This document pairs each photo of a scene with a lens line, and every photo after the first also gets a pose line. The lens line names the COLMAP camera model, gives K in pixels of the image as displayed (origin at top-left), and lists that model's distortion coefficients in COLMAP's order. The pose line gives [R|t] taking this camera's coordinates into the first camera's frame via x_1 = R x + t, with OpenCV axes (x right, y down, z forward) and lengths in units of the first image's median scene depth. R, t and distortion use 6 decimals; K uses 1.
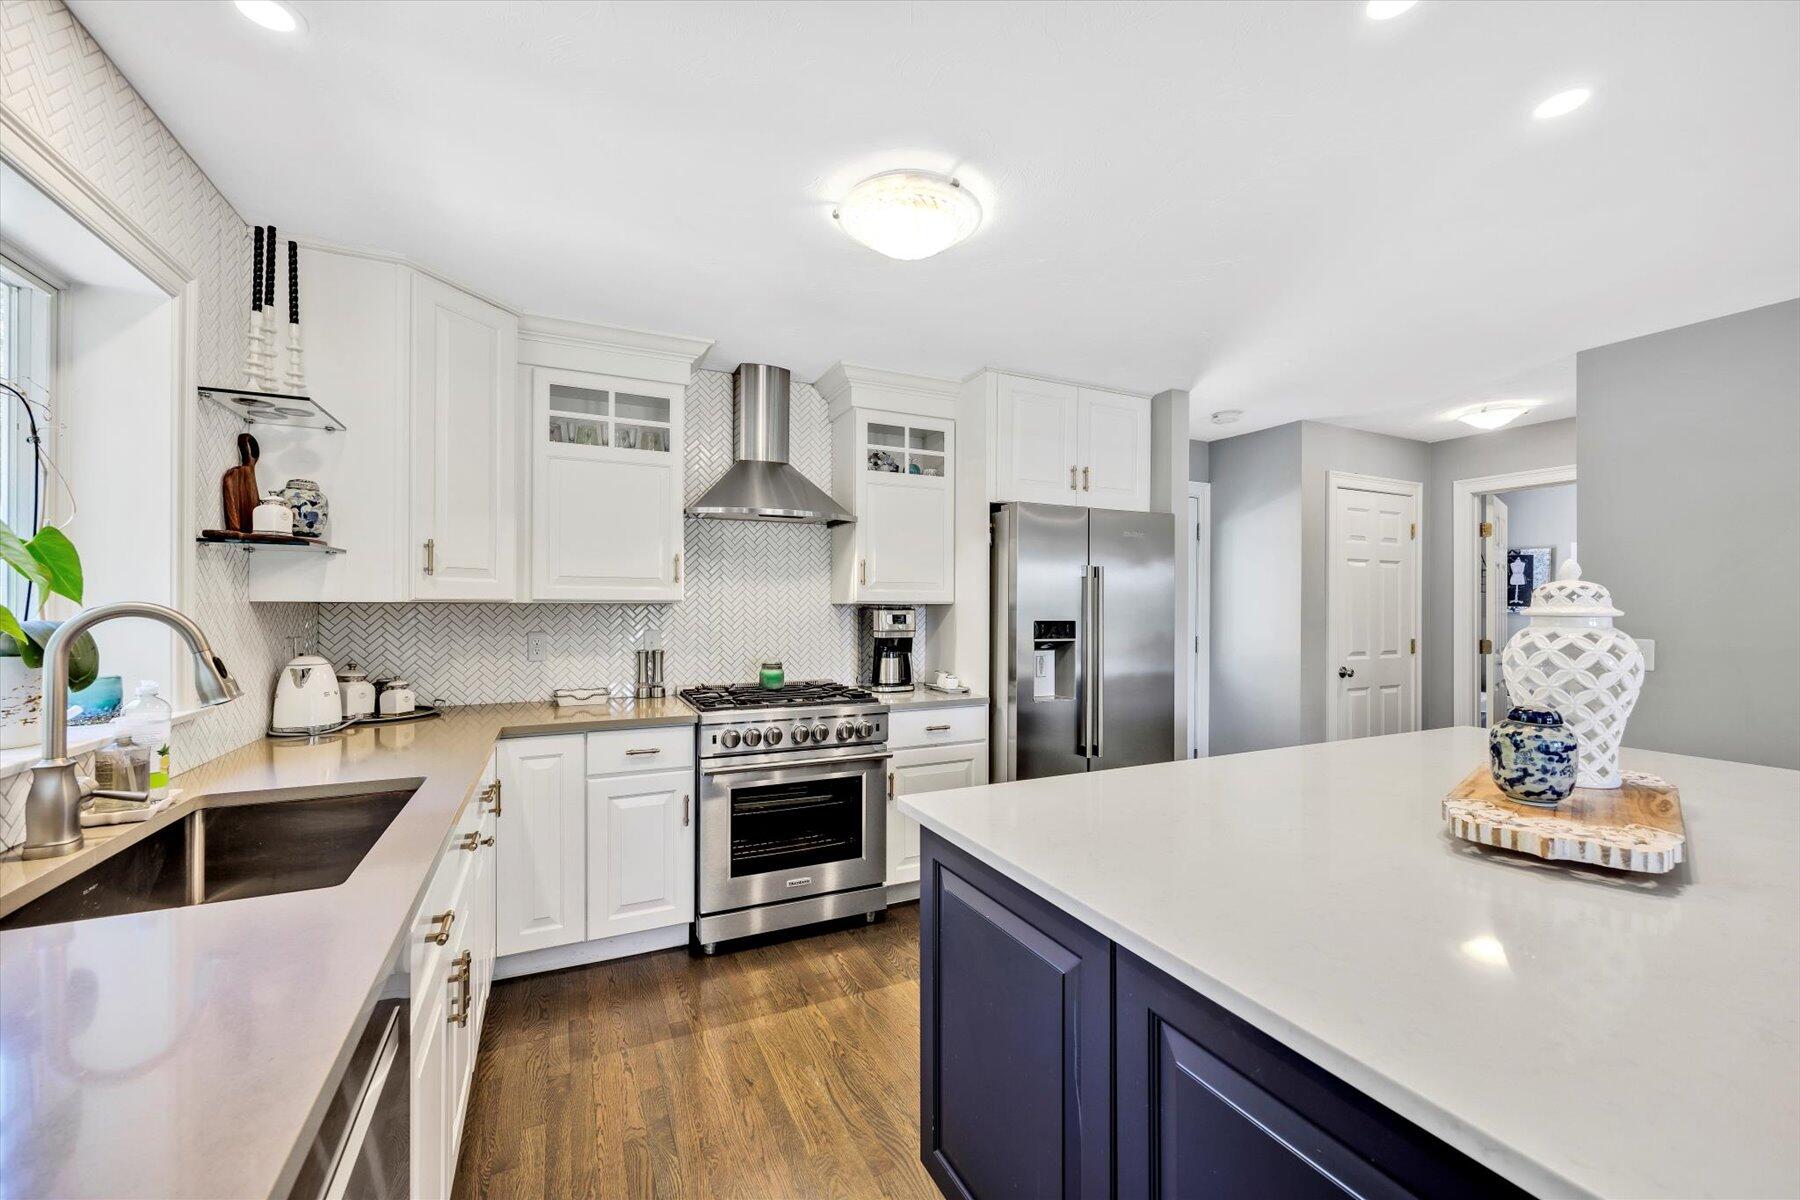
lens RADIAL K [[737.7, 0, 905.2], [0, 737.7, 600.1], [0, 0, 1]] dist [0.006499, 0.000758]
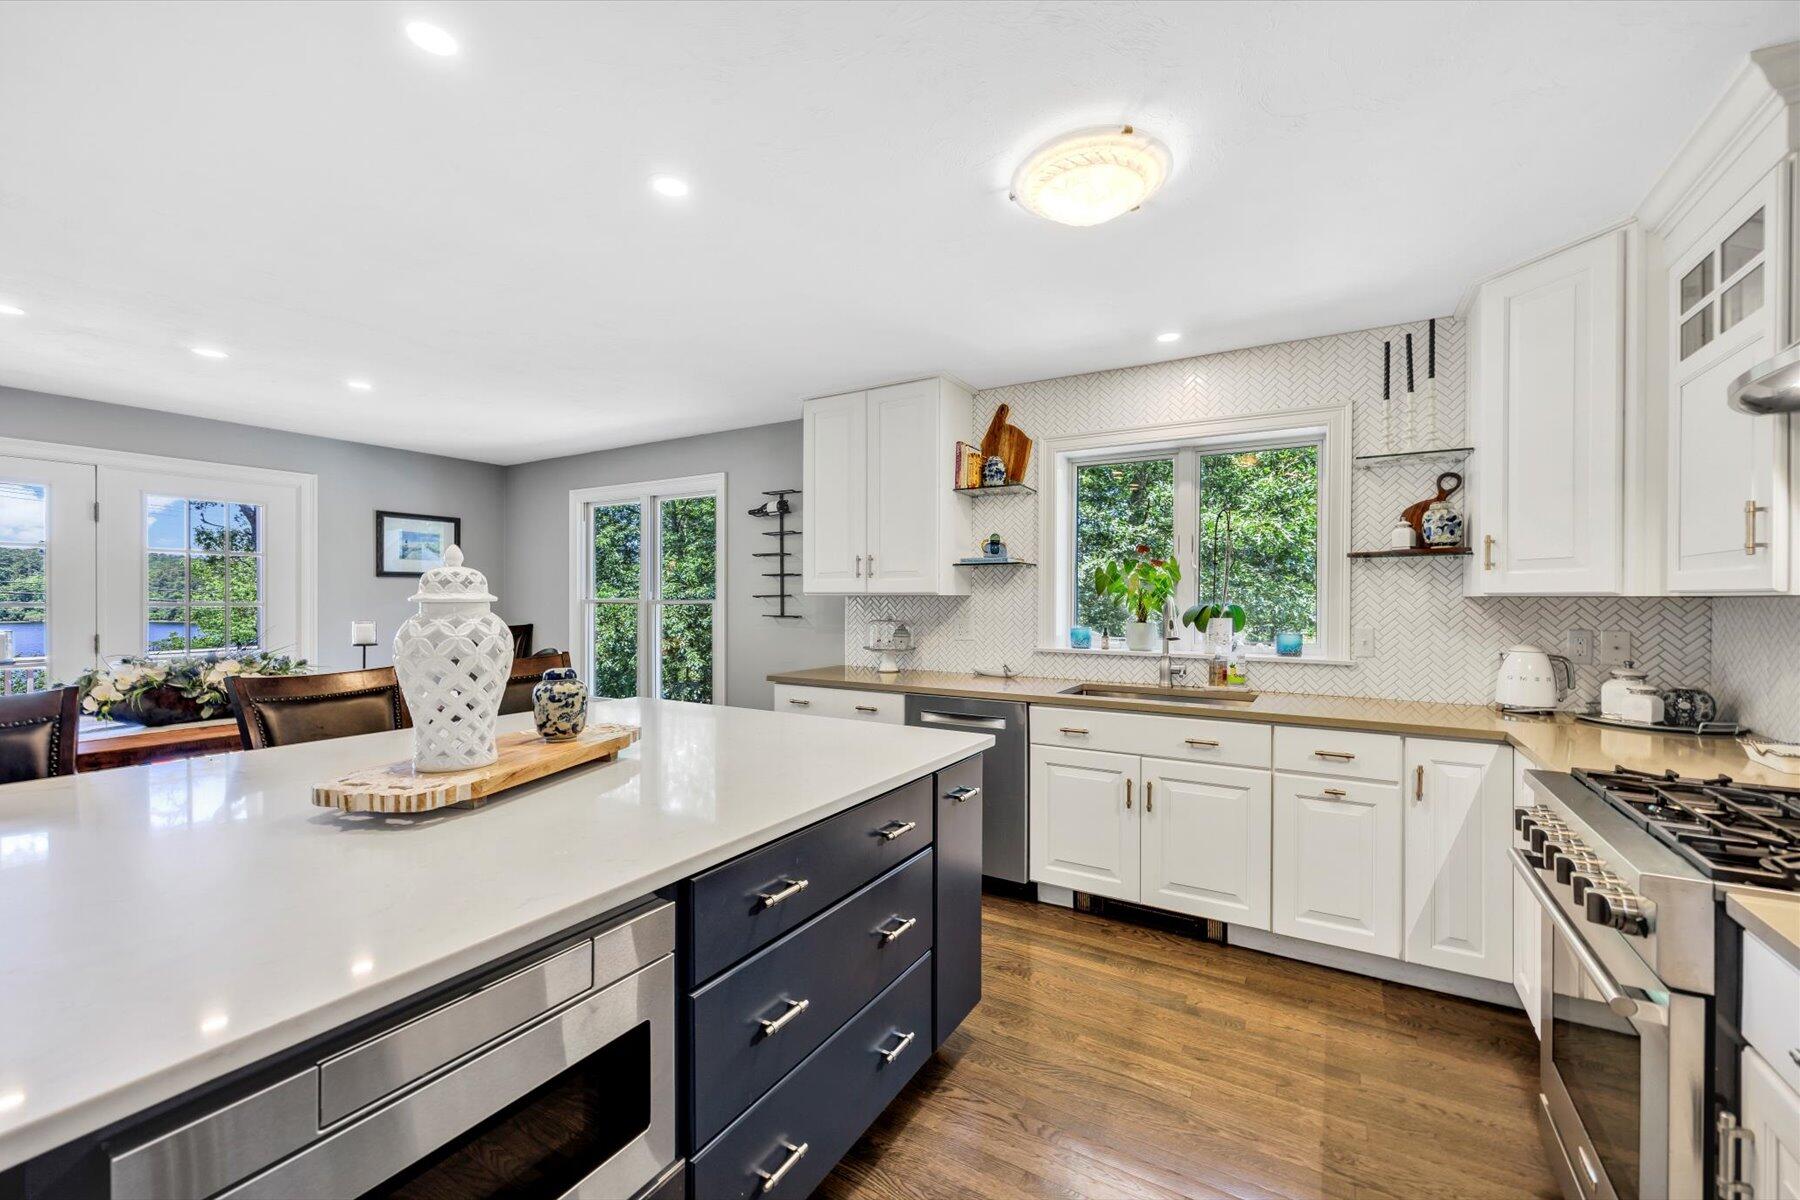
lens RADIAL K [[737.7, 0, 892.5], [0, 737.7, 601.6], [0, 0, 1]] dist [0.006499, 0.000758]
pose [[-0.842380, -0.003623, -0.538872, 0.510950], [-0.002182, 0.999992, -0.003312, 0.013063], [0.538880, -0.001614, -0.842381, 1.179511]]
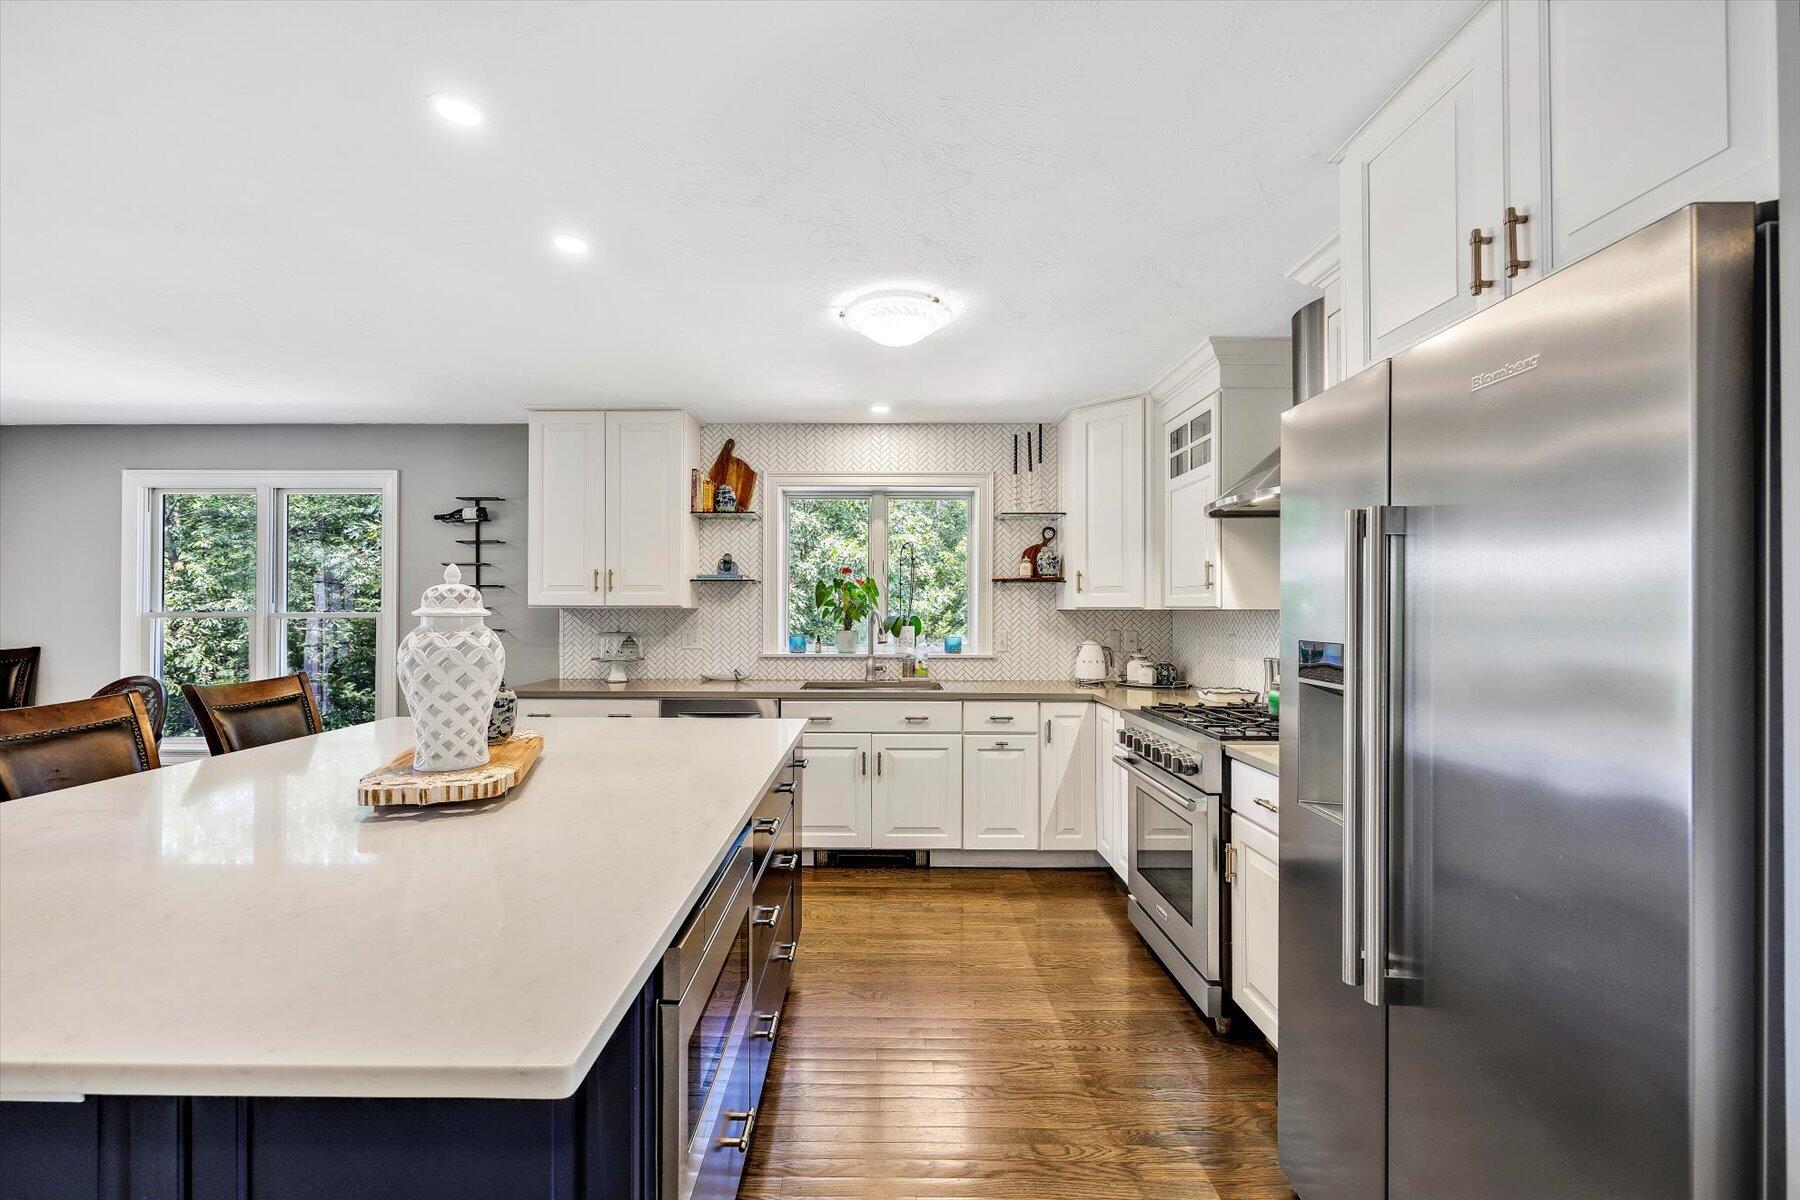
lens RADIAL K [[778.8, 0, 862.2], [0, 778.8, 602.6], [0, 0, 1]] dist [-0.002149, -0.000201]
pose [[-0.458551, -0.013408, -0.888567, 0.905025], [0.002976, 0.999857, -0.016623, 0.012256], [0.888663, -0.010267, -0.458445, 1.128815]]
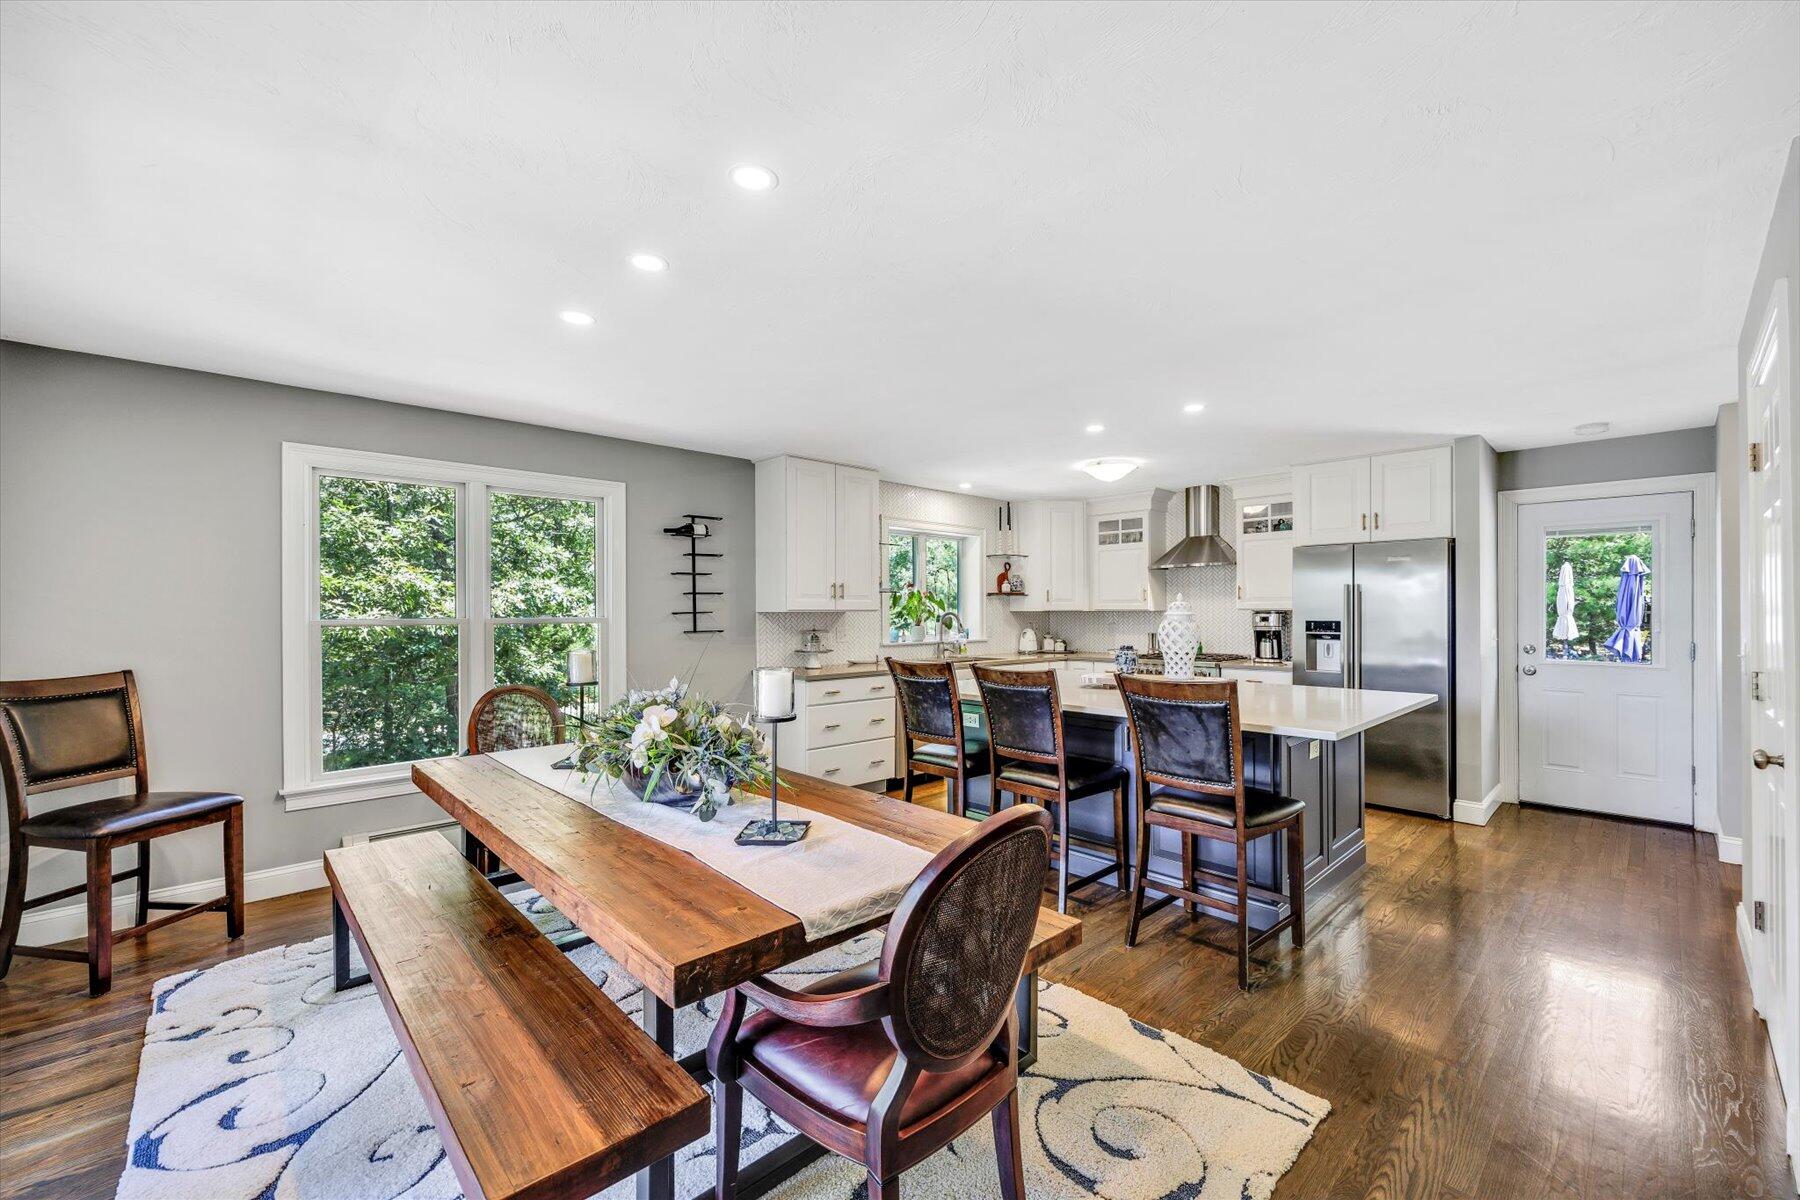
lens RADIAL K [[737.7, 0, 916.9], [0, 737.7, 622.5], [0, 0, 1]] dist [0.006499, 0.000758]
pose [[0.310221, 0.010013, -0.950612, 1.667551], [0.011229, 0.999836, 0.014196, 0.000663], [0.950598, -0.015078, 0.310057, -0.345245]]
